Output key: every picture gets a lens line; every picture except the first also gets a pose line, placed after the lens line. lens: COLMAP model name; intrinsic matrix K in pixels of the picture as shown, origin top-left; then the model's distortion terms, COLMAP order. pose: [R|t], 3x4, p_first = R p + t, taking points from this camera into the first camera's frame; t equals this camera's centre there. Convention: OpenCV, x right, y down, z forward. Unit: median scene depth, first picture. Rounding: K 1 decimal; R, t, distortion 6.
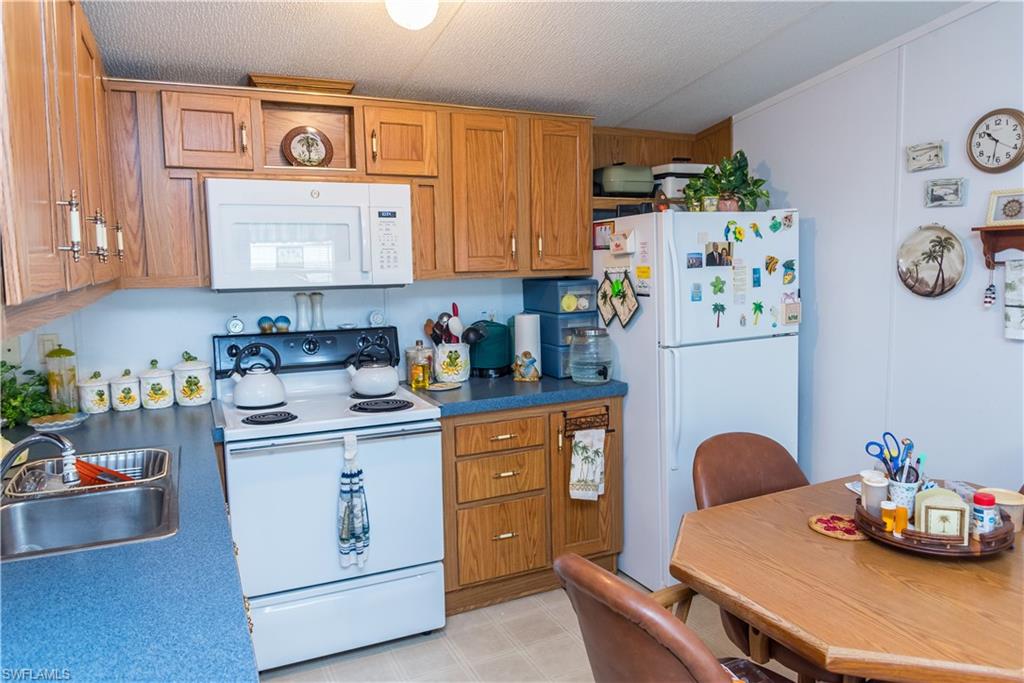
lens RADIAL K [[694.7, 0, 512.0], [0, 694.7, 341.5], [0, 0, 1]] dist [-0.003494, -0.028565]
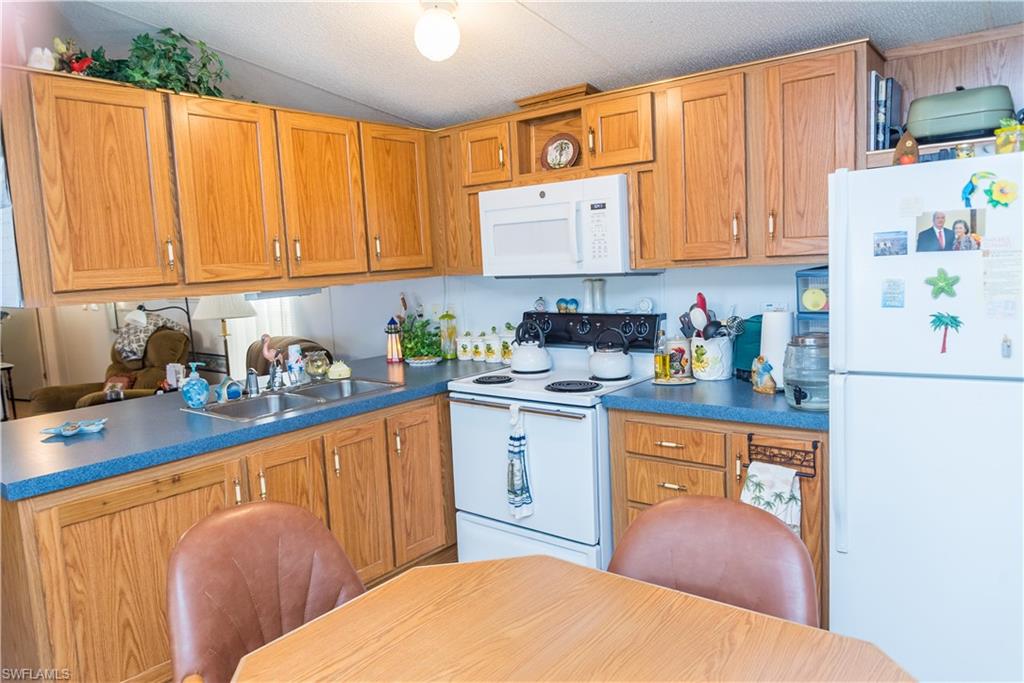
lens RADIAL K [[694.7, 0, 512.0], [0, 694.7, 341.5], [0, 0, 1]] dist [-0.003494, -0.028565]
pose [[0.442044, 0.104016, -0.890942, 0.672984], [-0.060511, 0.994449, 0.086077, -0.060005], [0.894950, 0.015862, 0.445884, 0.401303]]
